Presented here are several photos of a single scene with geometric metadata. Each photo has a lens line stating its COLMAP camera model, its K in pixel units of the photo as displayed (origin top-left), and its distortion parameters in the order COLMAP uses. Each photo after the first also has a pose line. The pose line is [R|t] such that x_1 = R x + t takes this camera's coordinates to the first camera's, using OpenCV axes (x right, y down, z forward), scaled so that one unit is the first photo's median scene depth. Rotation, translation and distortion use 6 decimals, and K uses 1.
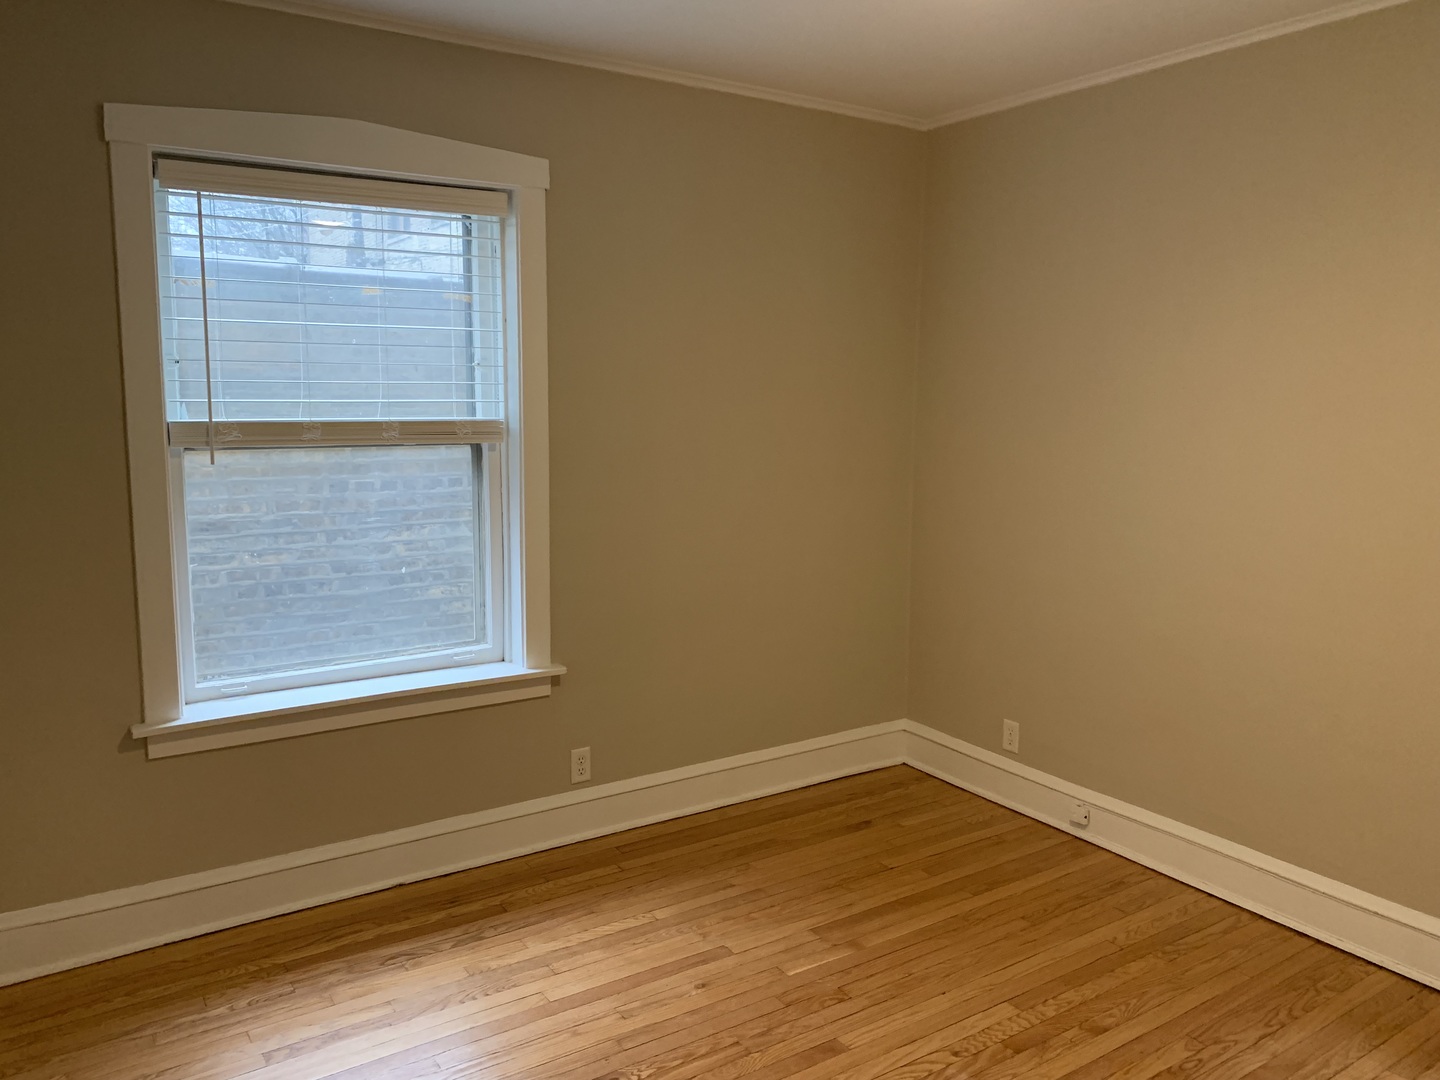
lens RADIAL K [[1096.7, 0, 720.0], [0, 1096.7, 540.0], [0, 0, 1]] dist [0.009366, -0.005678]
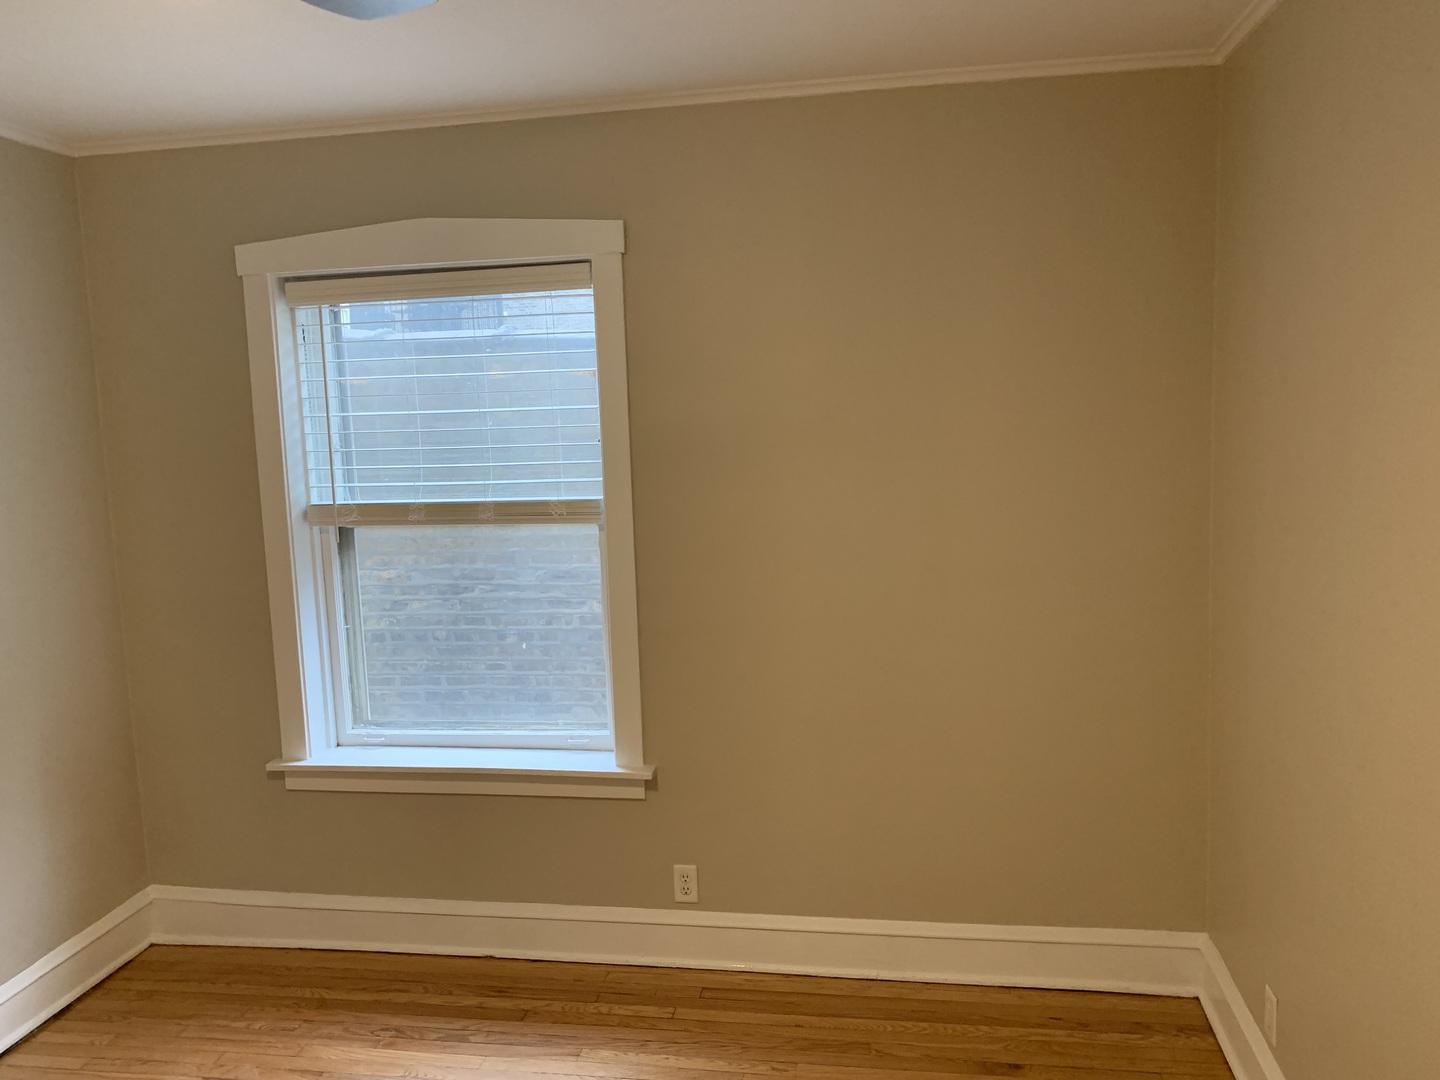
lens RADIAL K [[1096.7, 0, 720.0], [0, 1096.7, 540.0], [0, 0, 1]] dist [0.009366, -0.005678]
pose [[0.730989, 0.054078, -0.680243, 0.515083], [-0.055485, 0.998264, 0.019736, -0.098718], [0.680129, 0.023317, 0.732721, 0.376679]]
